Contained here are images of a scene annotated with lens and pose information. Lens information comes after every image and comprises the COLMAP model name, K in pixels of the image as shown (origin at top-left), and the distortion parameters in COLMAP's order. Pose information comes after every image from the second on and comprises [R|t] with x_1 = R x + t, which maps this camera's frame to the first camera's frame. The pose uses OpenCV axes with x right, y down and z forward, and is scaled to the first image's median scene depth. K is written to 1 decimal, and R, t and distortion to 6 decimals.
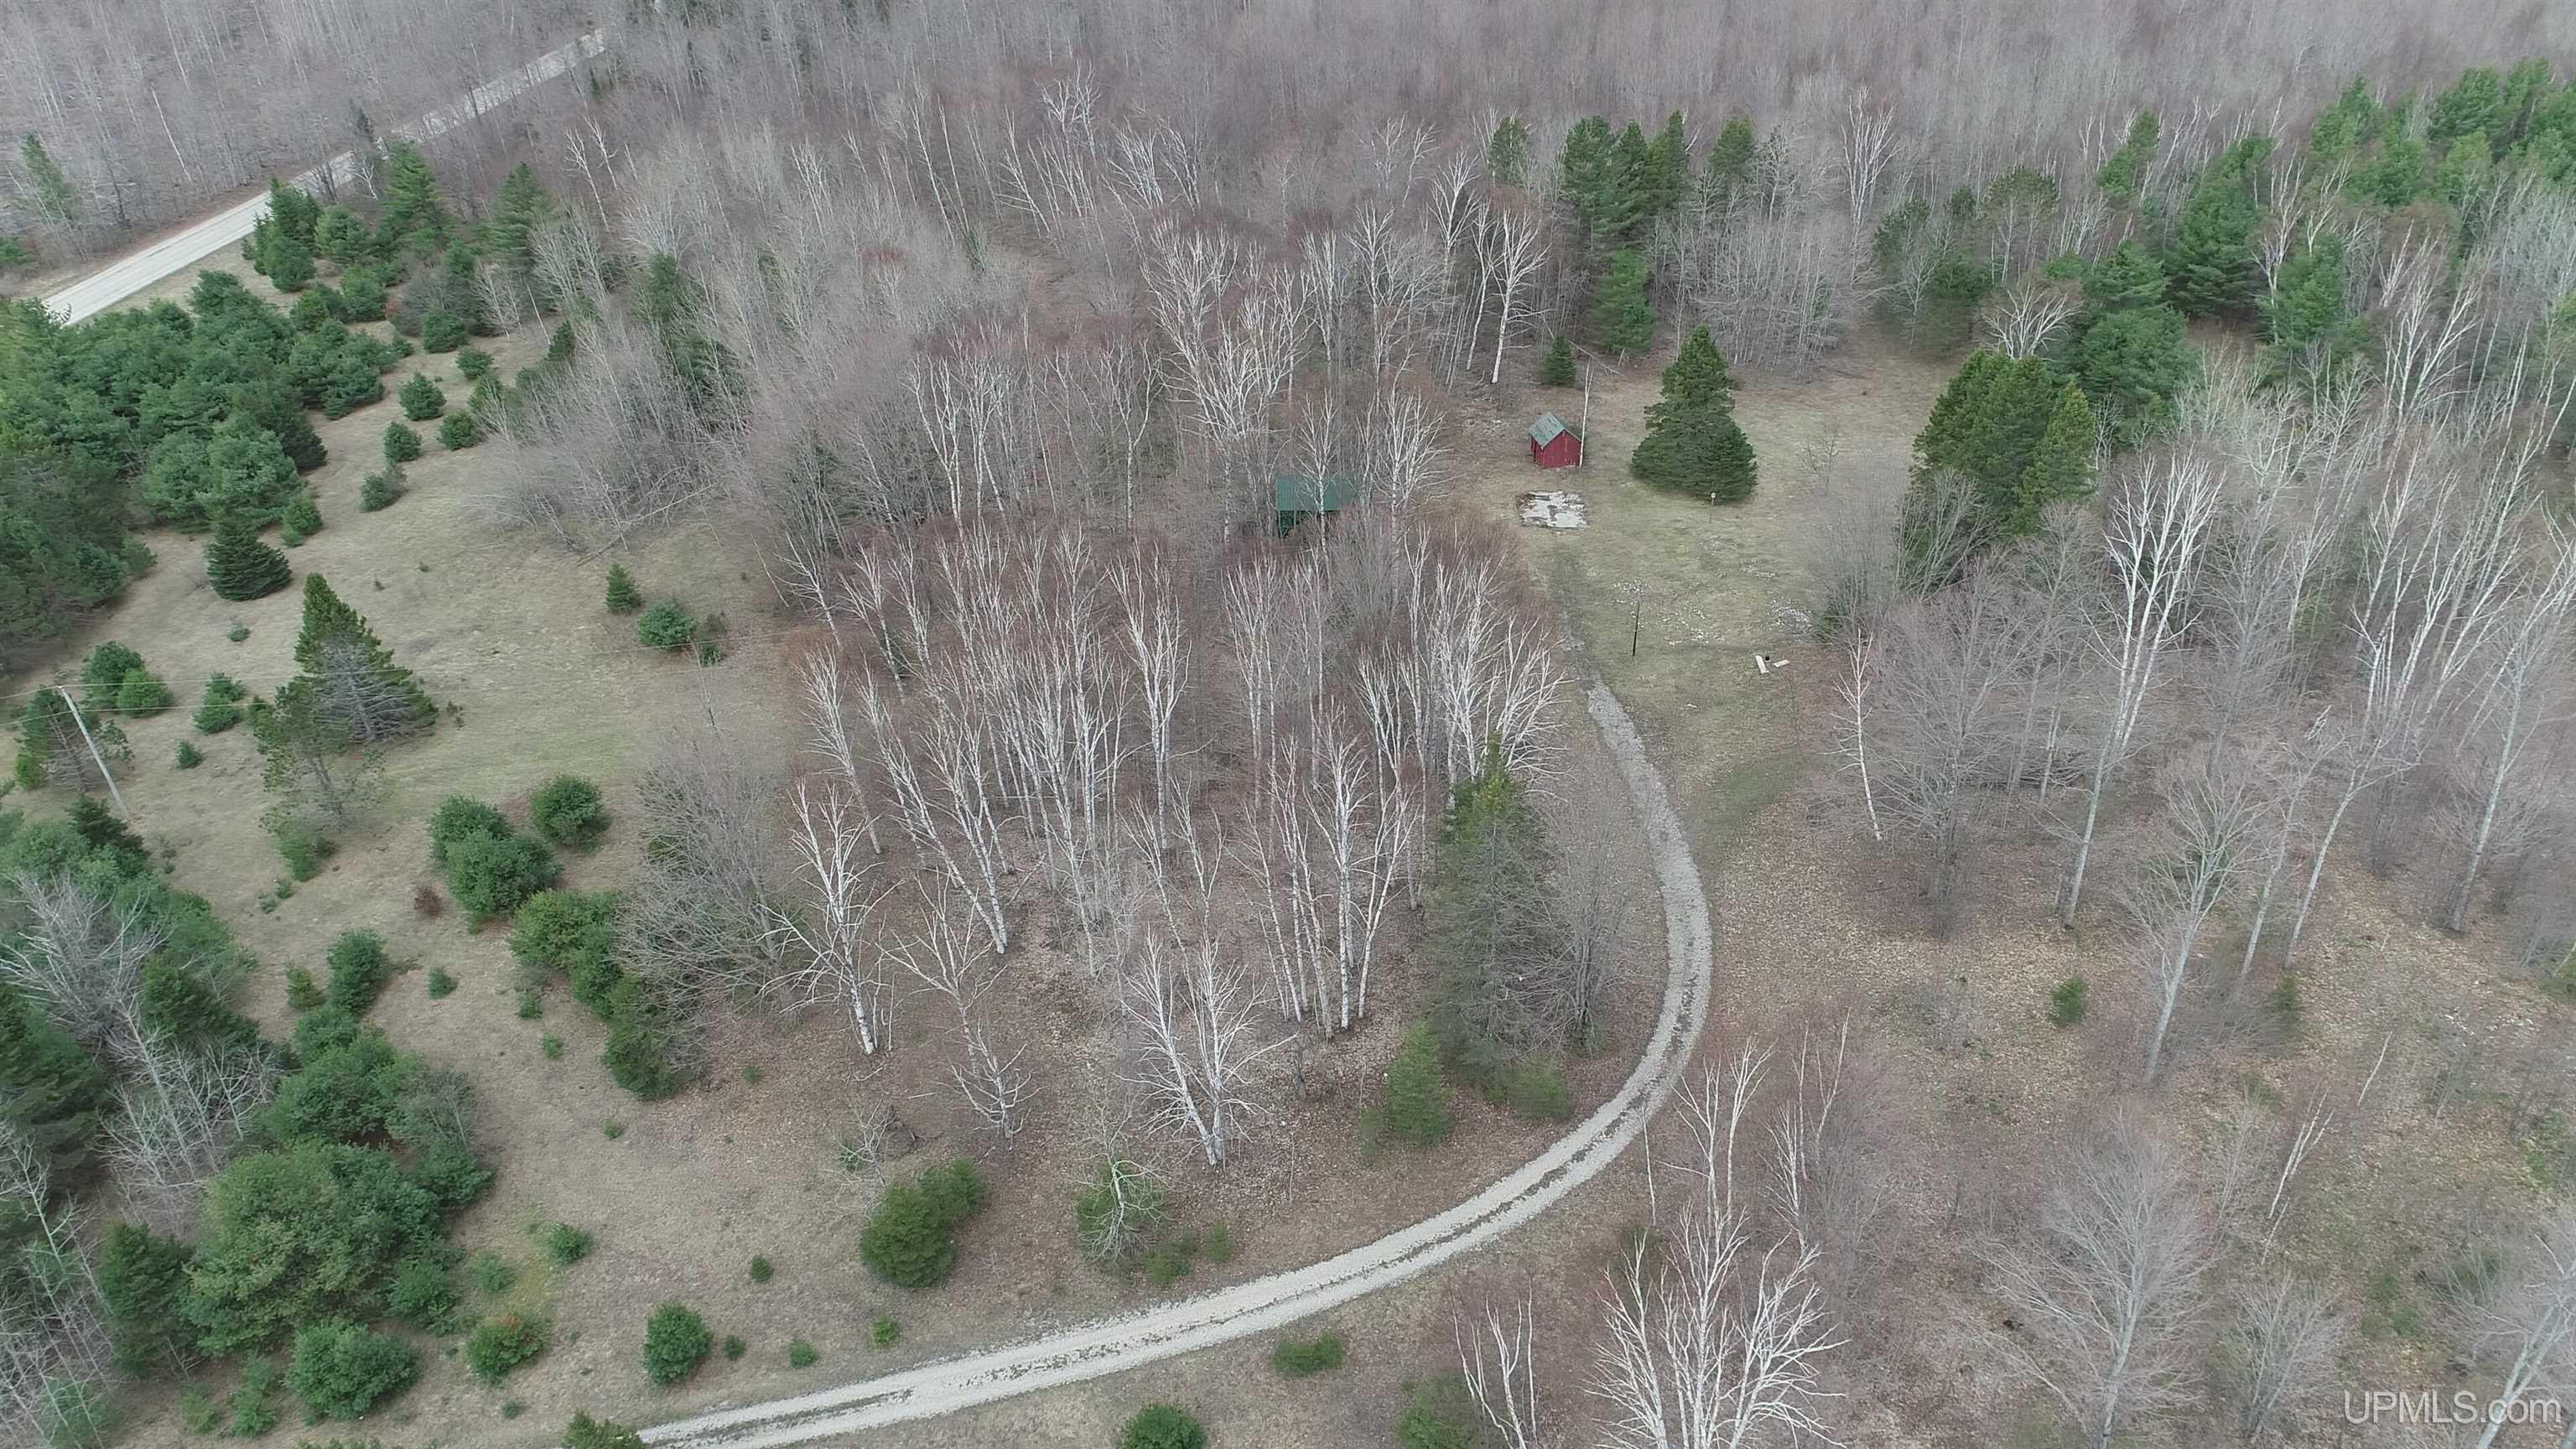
lens RADIAL K [[1803.2, 0, 1288.0], [0, 1803.2, 724.5], [0, 0, 1]] dist [-0.002841, 0.001782]
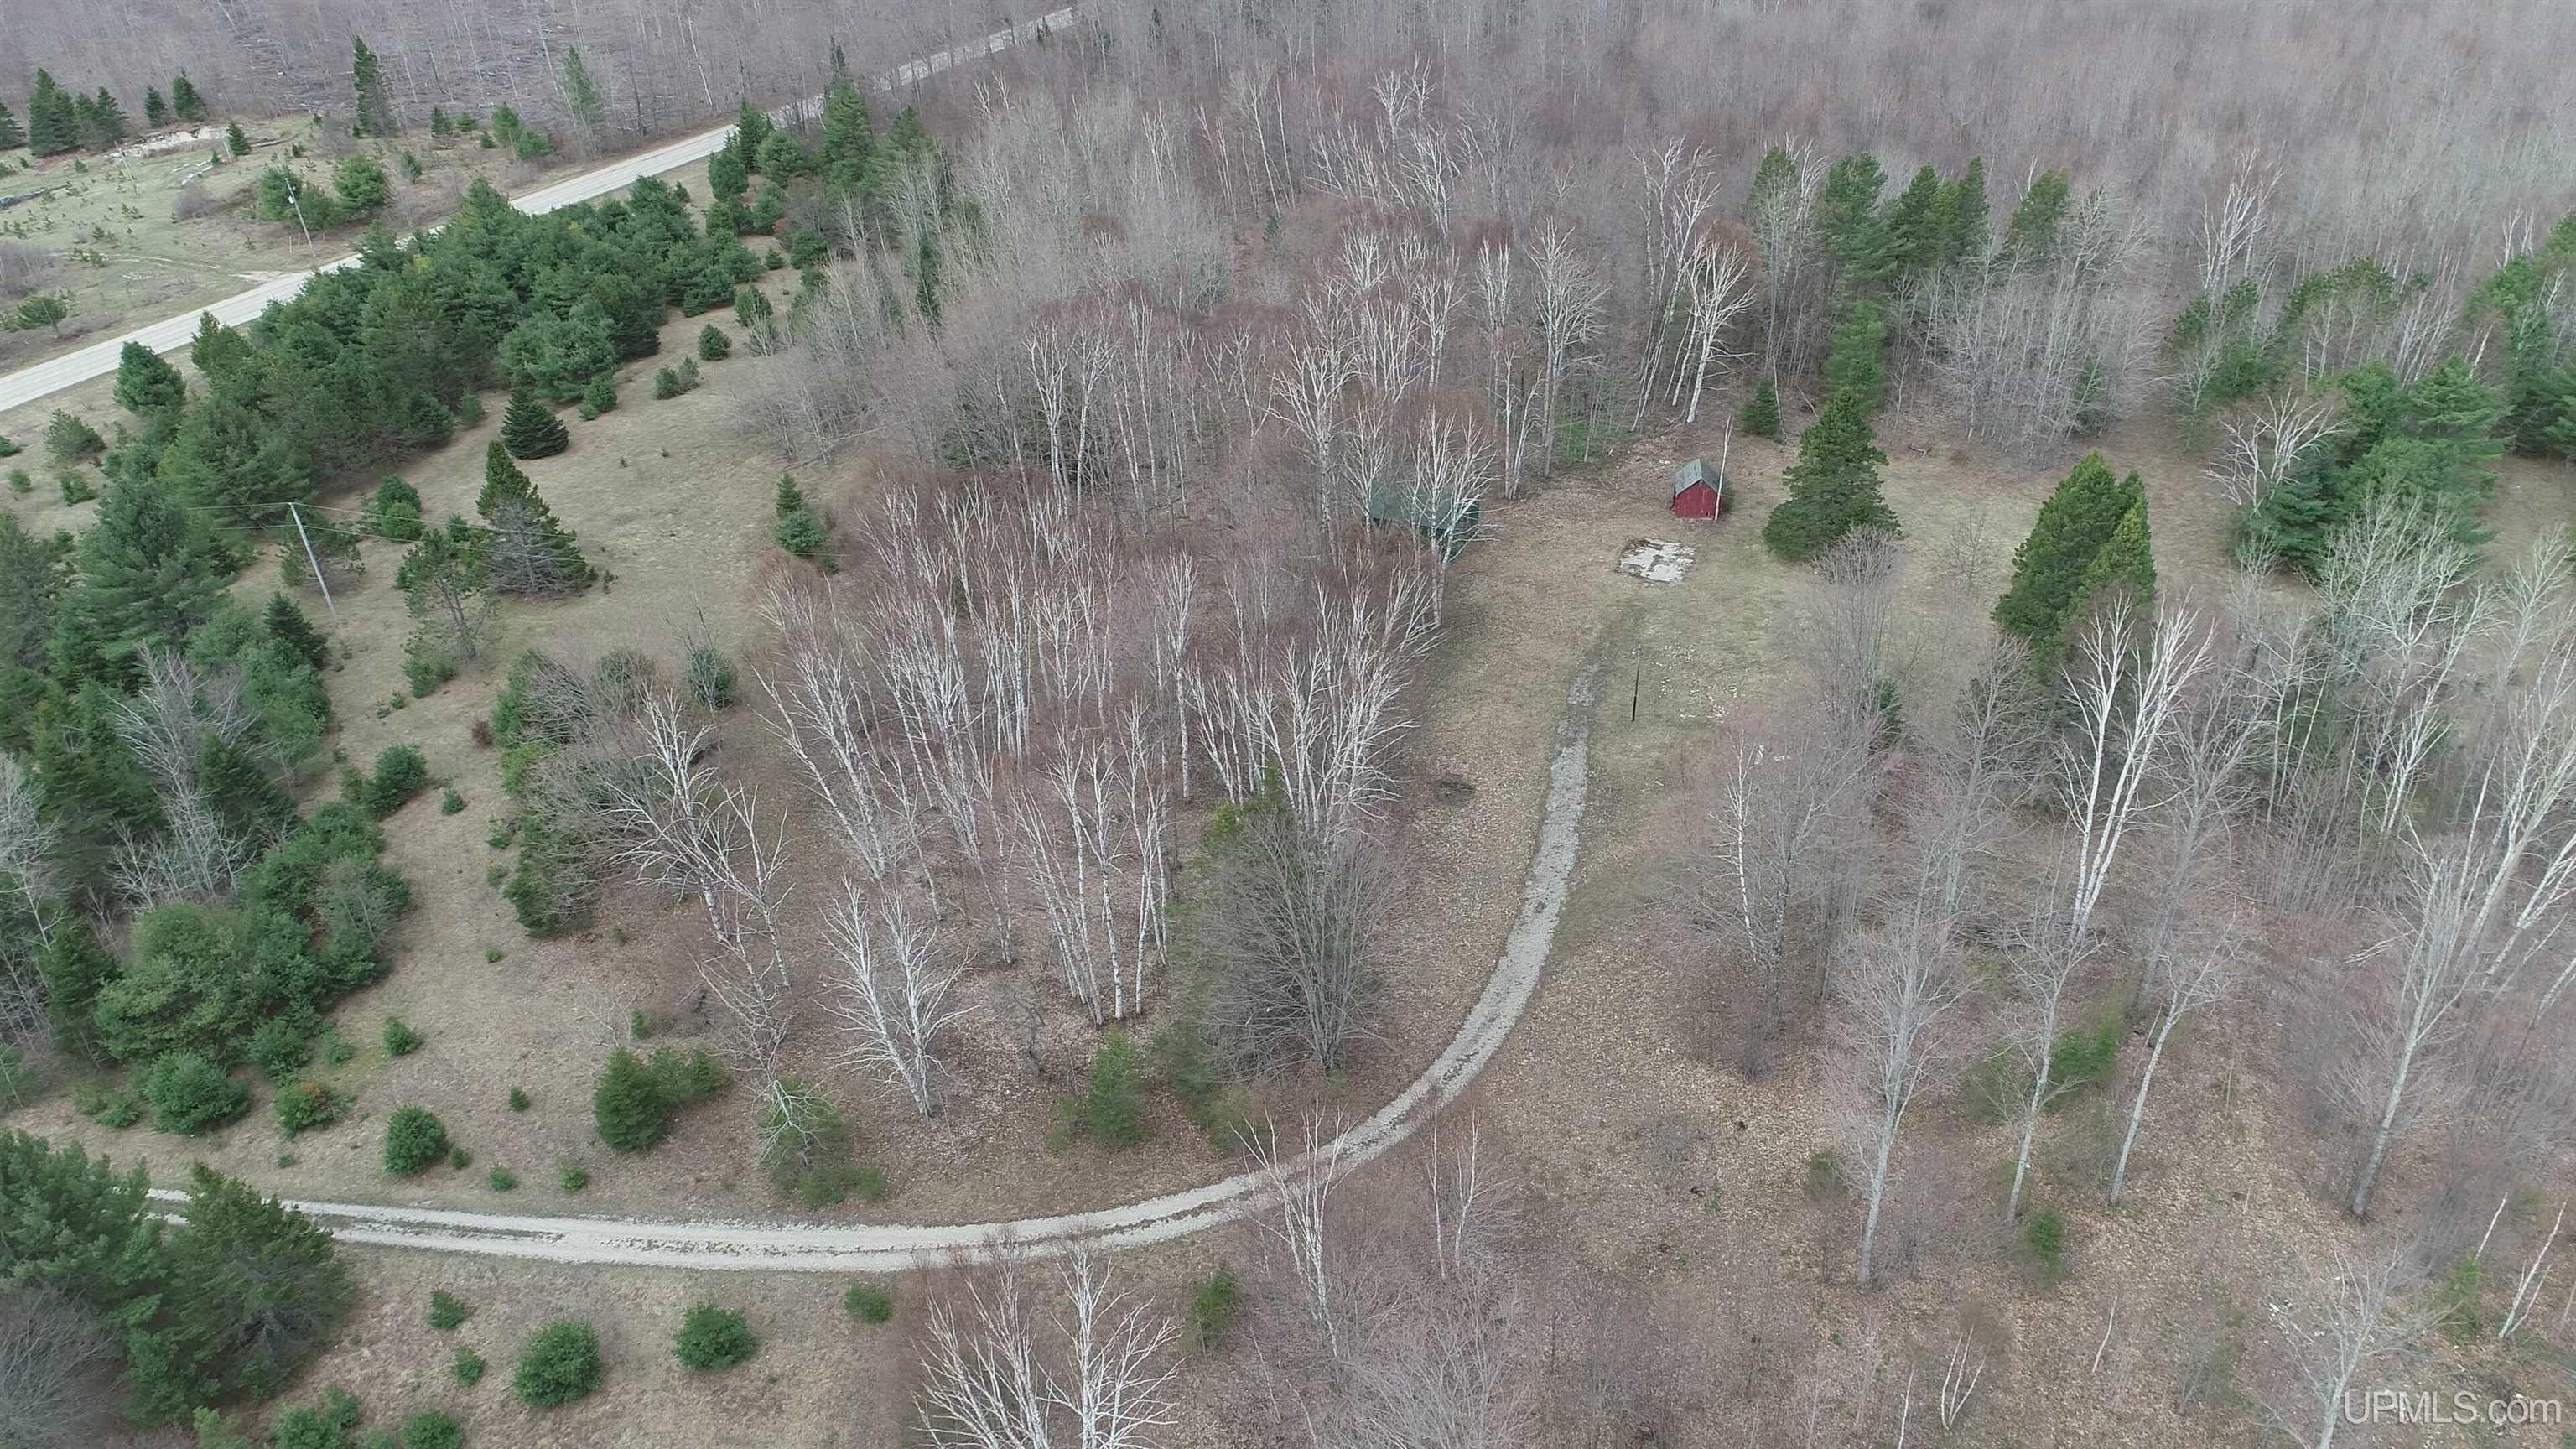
lens RADIAL K [[1803.2, 0, 1288.0], [0, 1803.2, 724.5], [0, 0, 1]] dist [-0.002841, 0.001782]
pose [[0.938377, 0.184747, -0.292092, 0.307937], [-0.182728, 0.982560, 0.034431, -0.037249], [0.293359, 0.021064, 0.955770, 0.044951]]
